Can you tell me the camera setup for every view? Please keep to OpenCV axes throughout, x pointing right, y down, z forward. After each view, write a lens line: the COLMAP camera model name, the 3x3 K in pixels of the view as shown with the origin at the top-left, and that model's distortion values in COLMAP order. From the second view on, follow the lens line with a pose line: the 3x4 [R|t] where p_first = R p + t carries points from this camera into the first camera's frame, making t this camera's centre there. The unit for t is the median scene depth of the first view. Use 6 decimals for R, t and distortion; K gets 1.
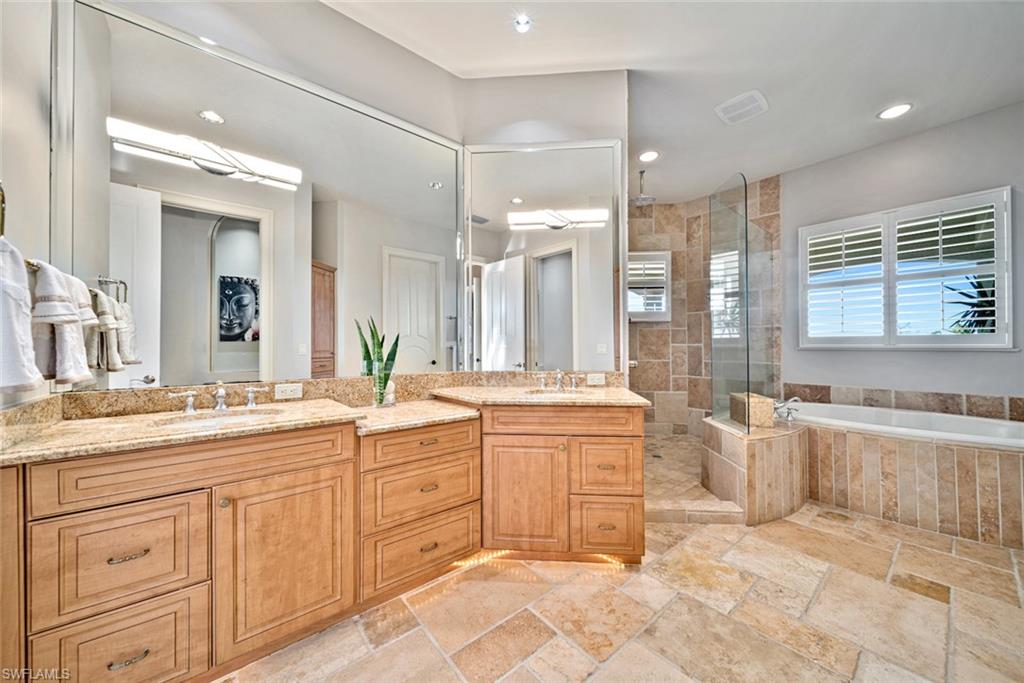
lens RADIAL K [[366.8, 0, 507.6], [0, 366.8, 342.3], [0, 0, 1]] dist [-0.002735, -0.001437]
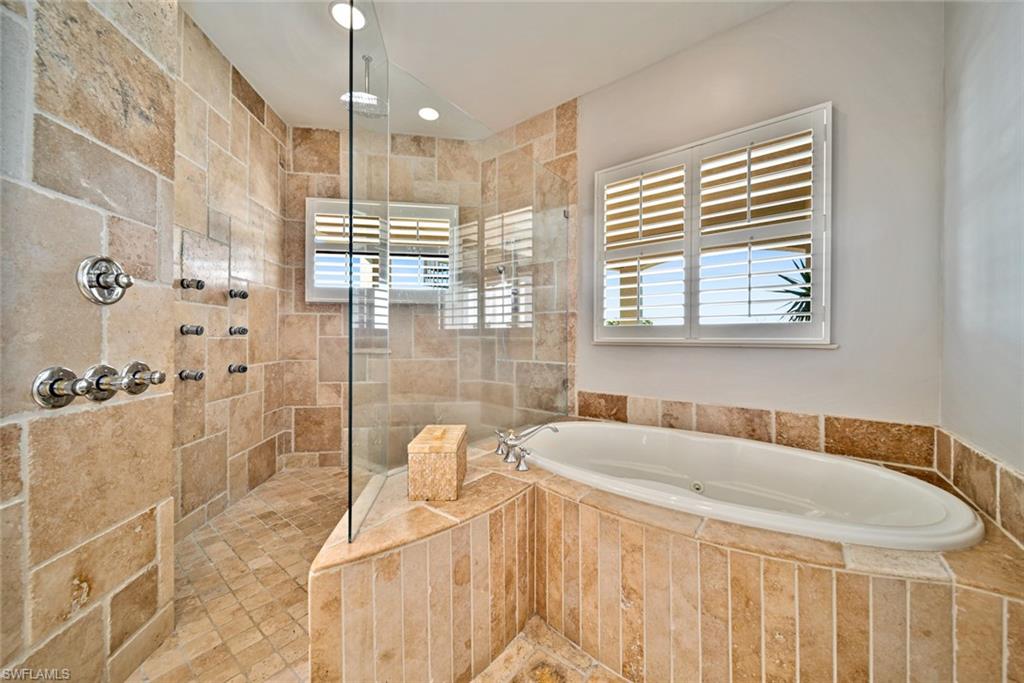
lens RADIAL K [[366.8, 0, 515.2], [0, 366.8, 339.0], [0, 0, 1]] dist [-0.002735, -0.001437]
pose [[0.974419, 0.000769, 0.224738, 0.528698], [-0.004117, 0.999887, 0.014430, -0.000400], [-0.224701, -0.014986, 0.974312, 0.371041]]
